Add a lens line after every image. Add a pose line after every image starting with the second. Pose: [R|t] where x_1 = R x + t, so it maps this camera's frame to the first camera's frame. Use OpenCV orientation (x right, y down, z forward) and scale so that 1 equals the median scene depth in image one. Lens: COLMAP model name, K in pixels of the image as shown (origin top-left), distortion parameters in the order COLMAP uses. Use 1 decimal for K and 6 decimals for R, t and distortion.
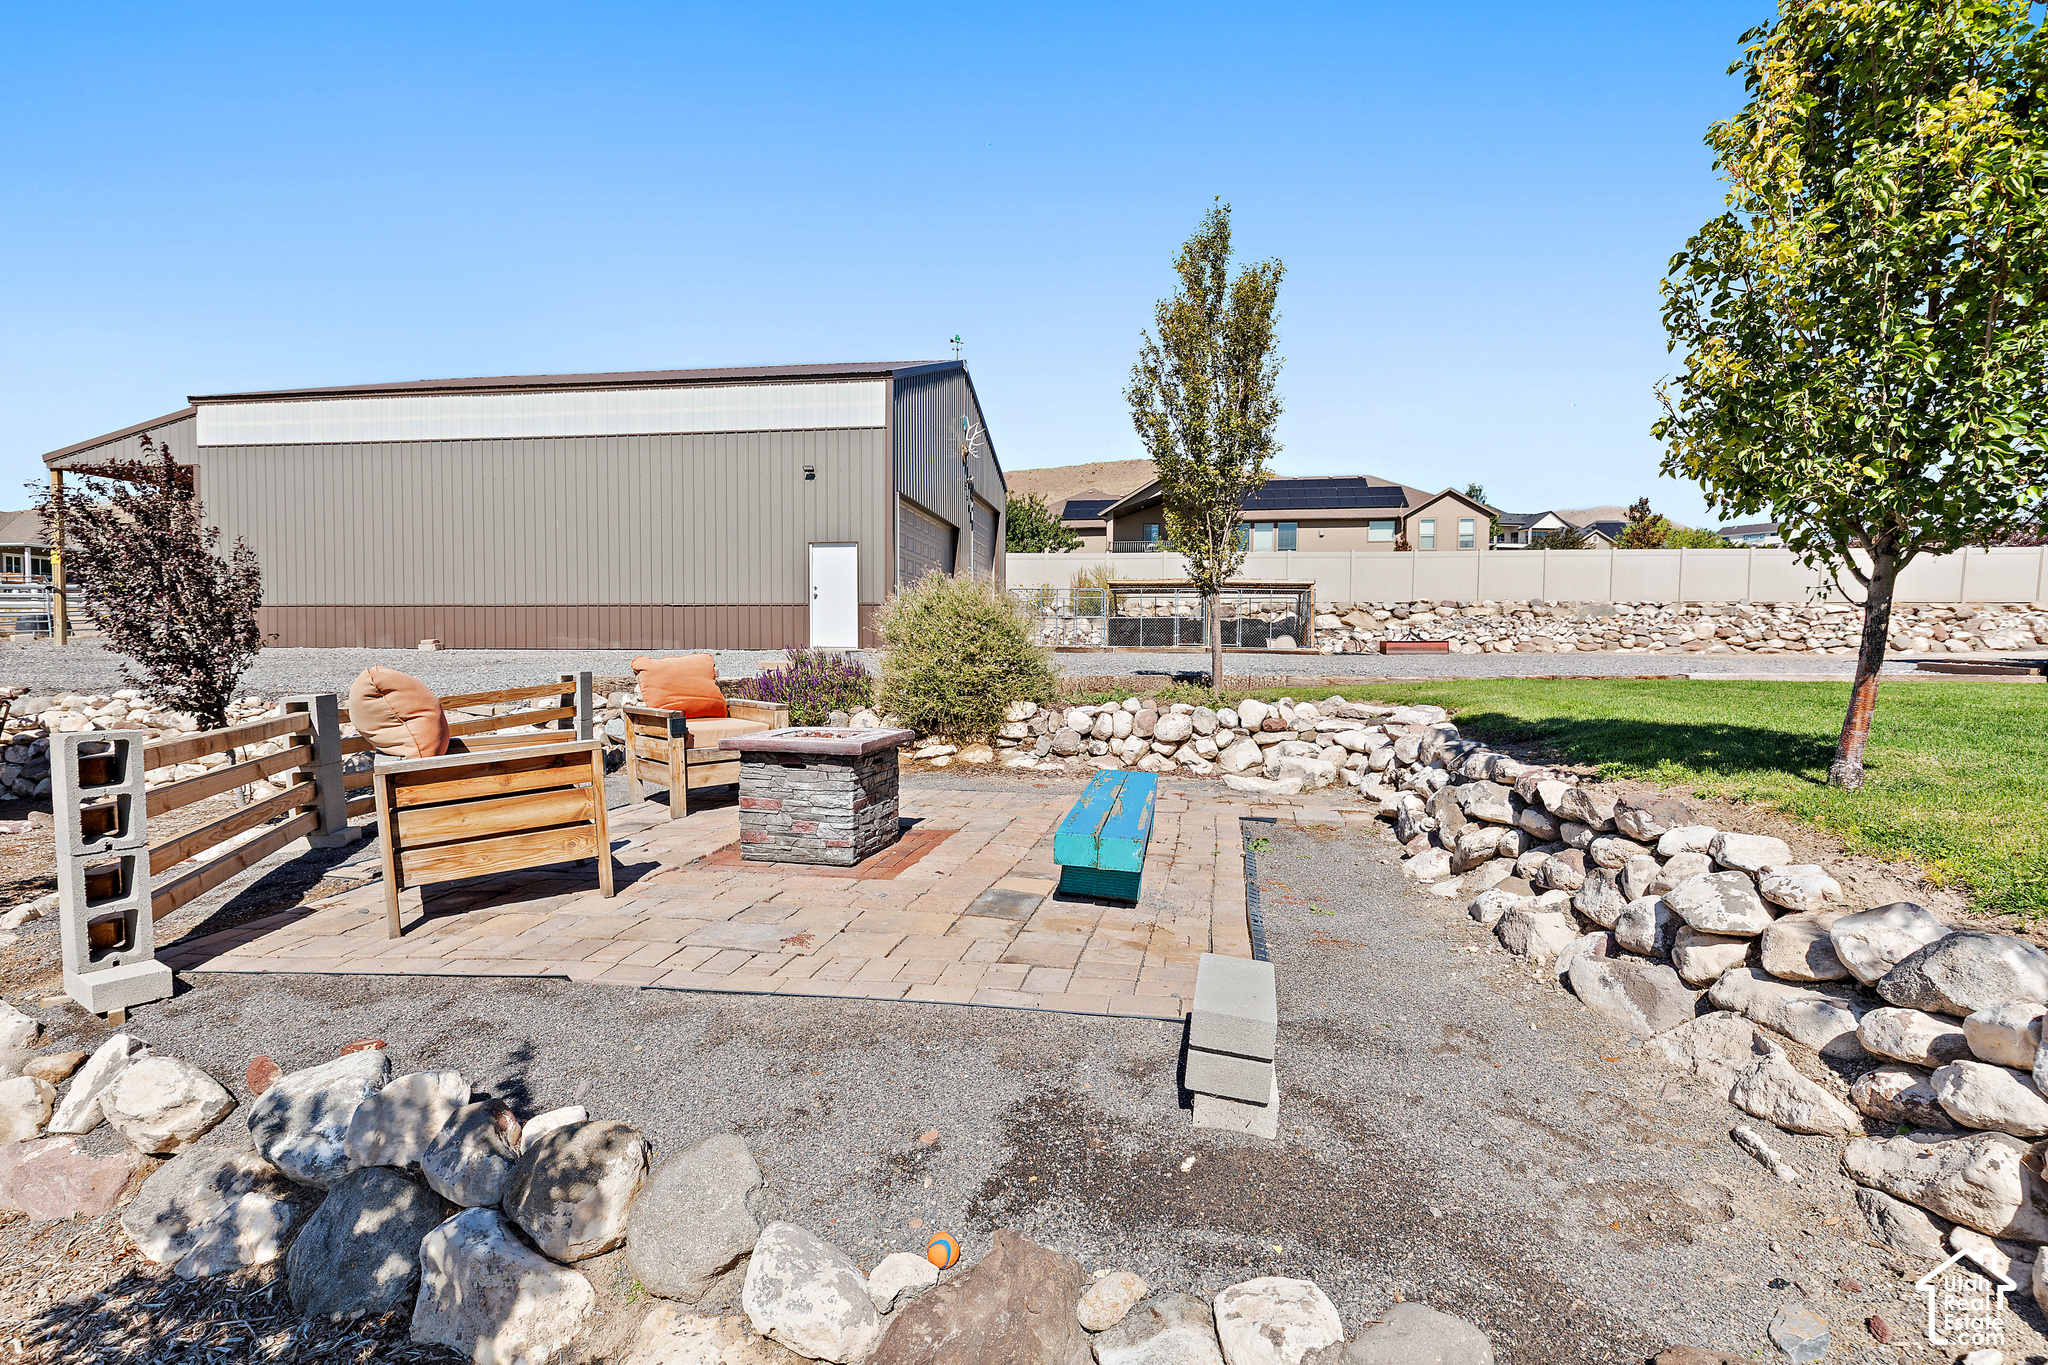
lens RADIAL K [[959.2, 0, 1048.2], [0, 959.2, 680.2], [0, 0, 1]] dist [-0.001644, -0.000079]
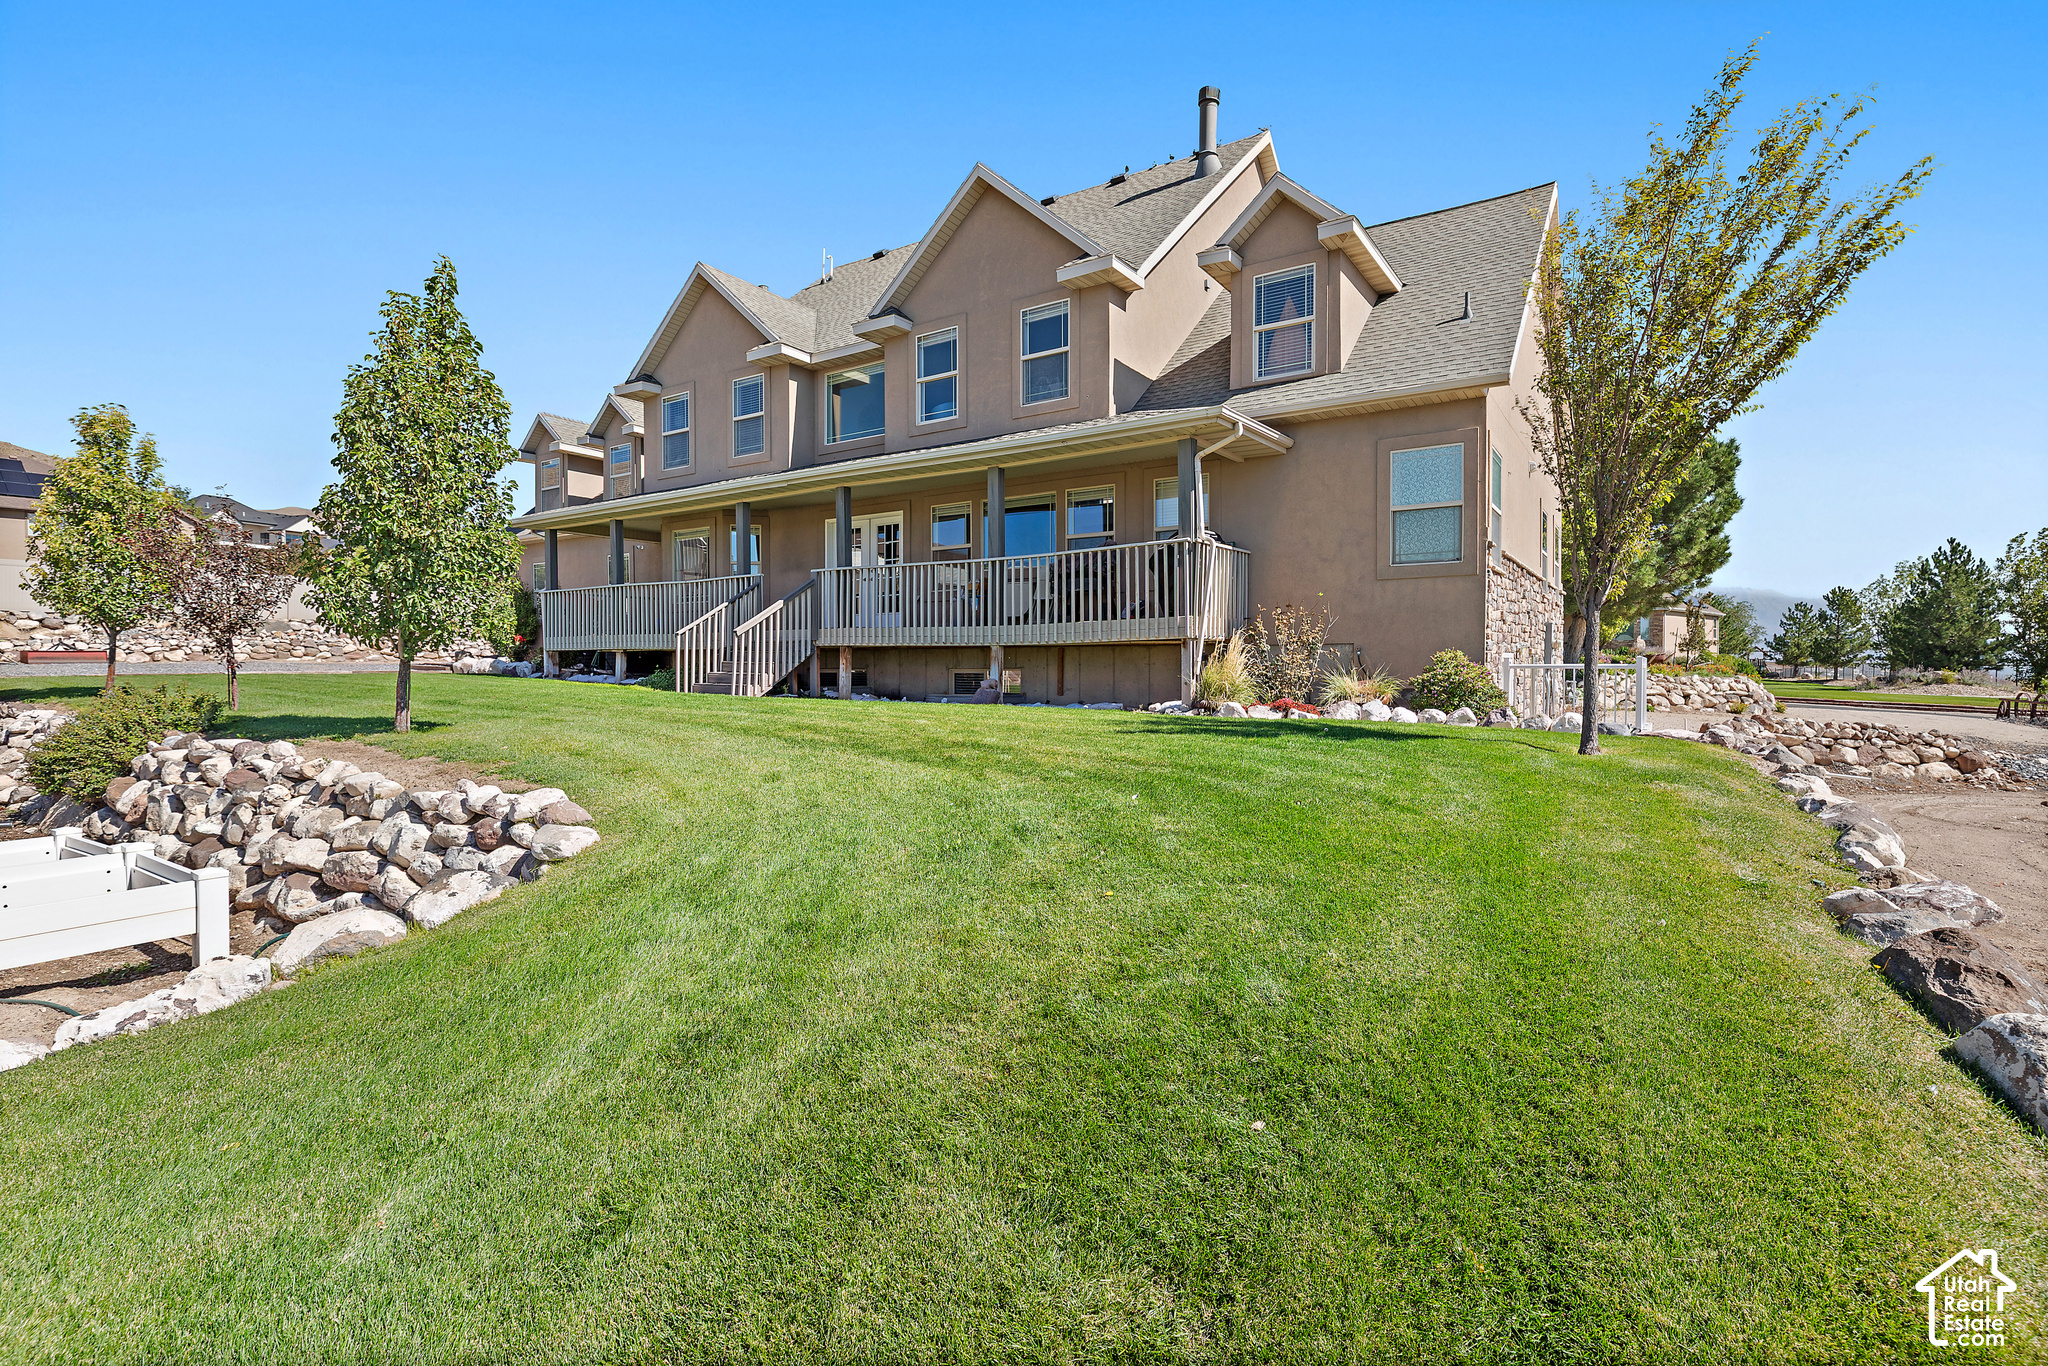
lens RADIAL K [[959.2, 0, 1048.2], [0, 959.2, 680.7], [0, 0, 1]] dist [-0.001644, -0.000079]
pose [[0.439735, -0.023810, 0.897812, -0.084900], [0.032140, 0.999425, 0.010764, 0.014892], [-0.897553, 0.024122, 0.440247, -0.417651]]
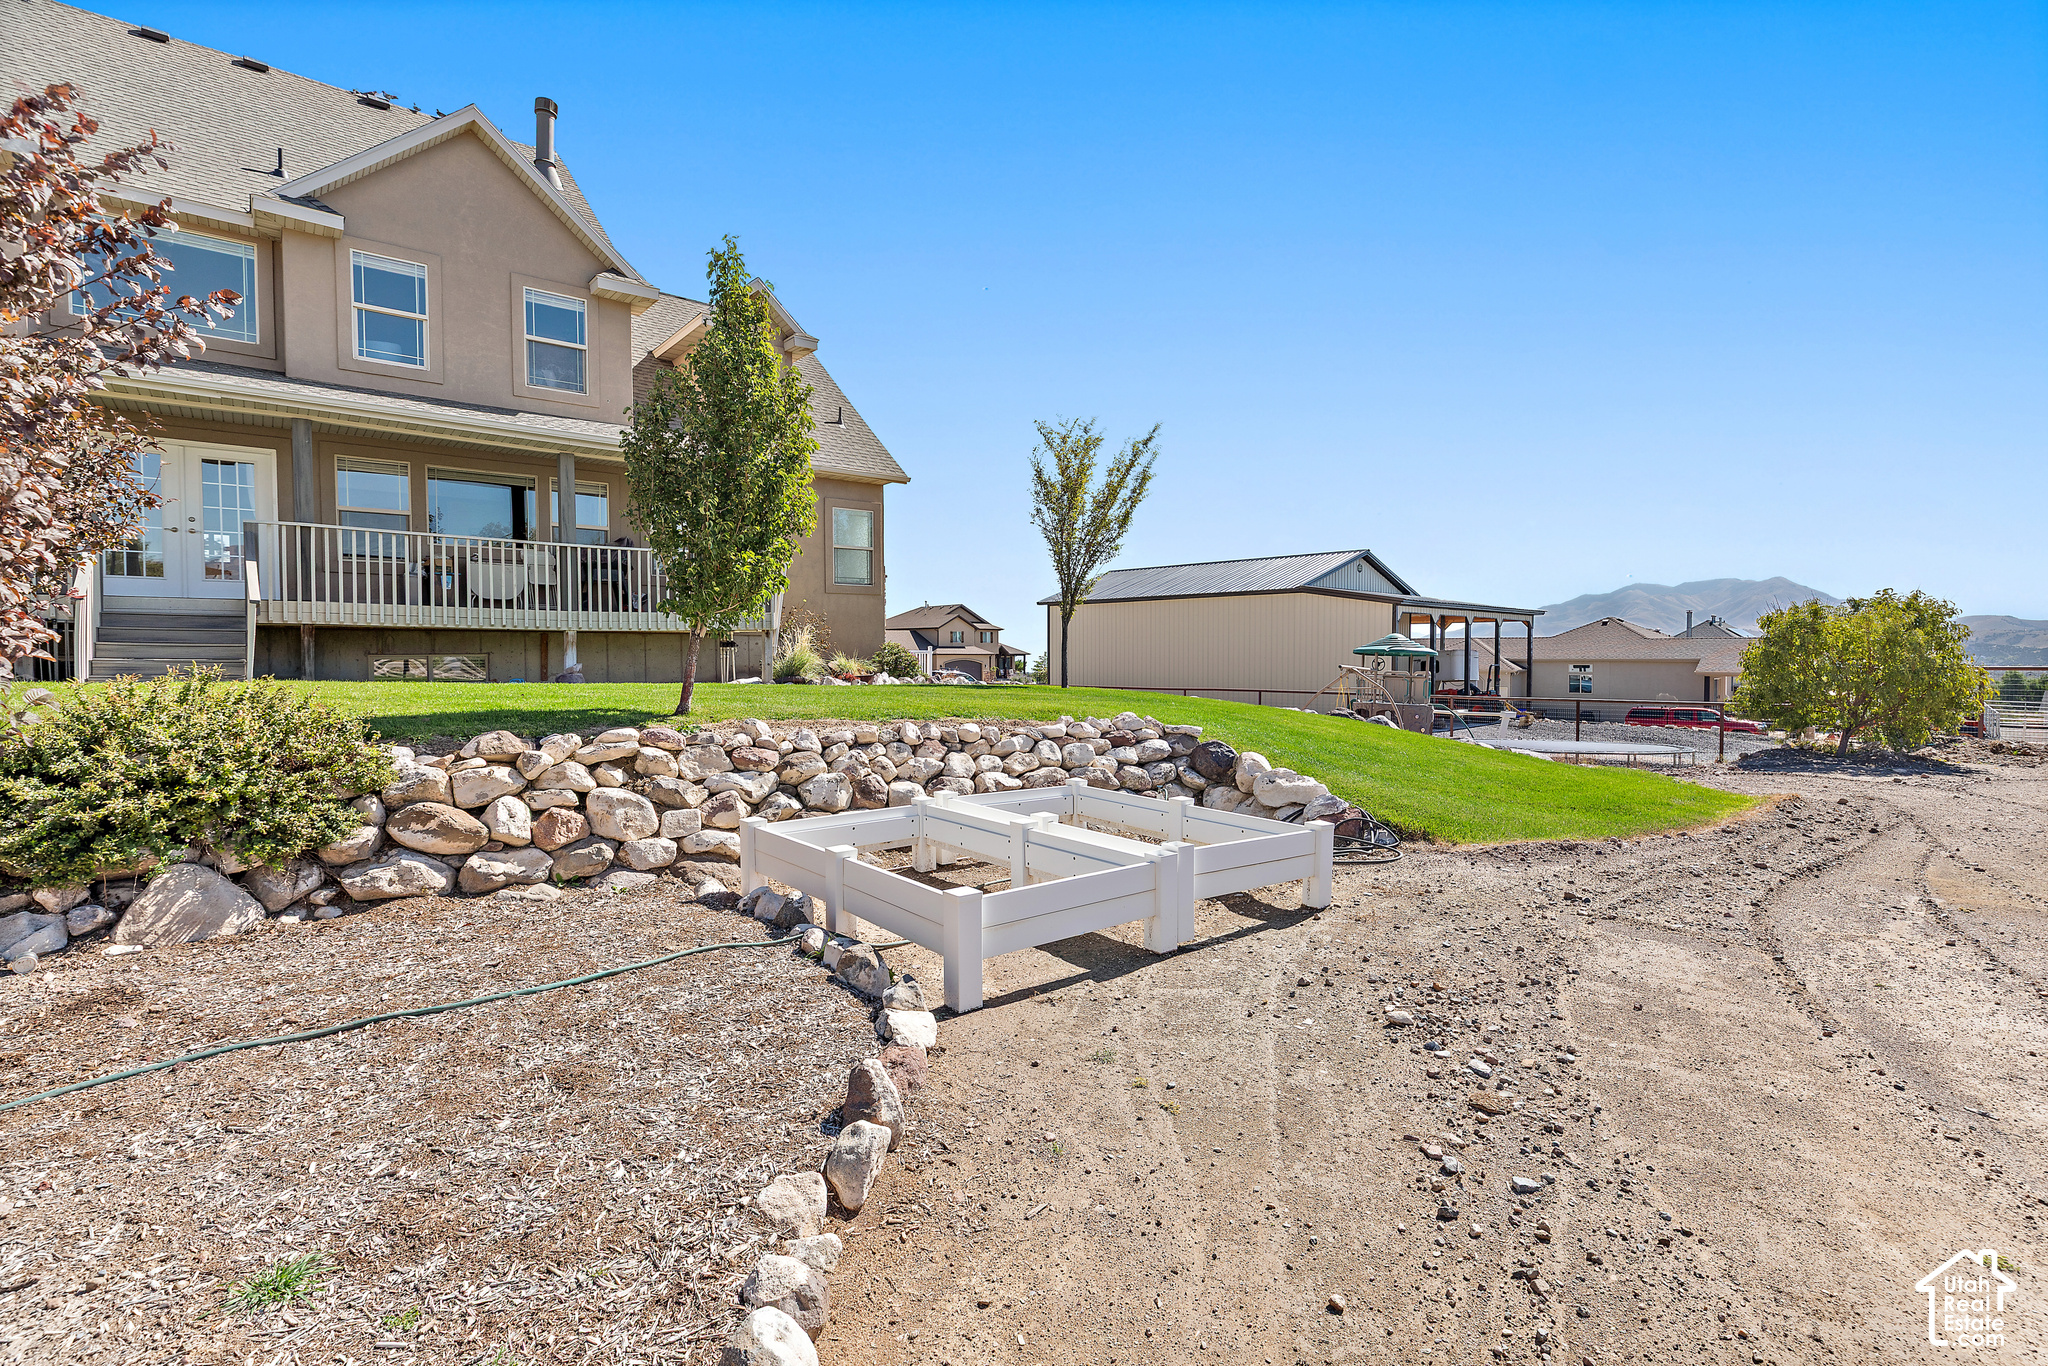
lens RADIAL K [[968.3, 0, 1038.1], [0, 968.3, 682.0], [0, 0, 1]] dist [0.009050, -0.001398]
pose [[-0.718163, -0.028336, 0.695298, -0.176277], [0.014936, 0.998313, 0.056112, 0.003885], [-0.695714, 0.050683, -0.716528, -0.004123]]
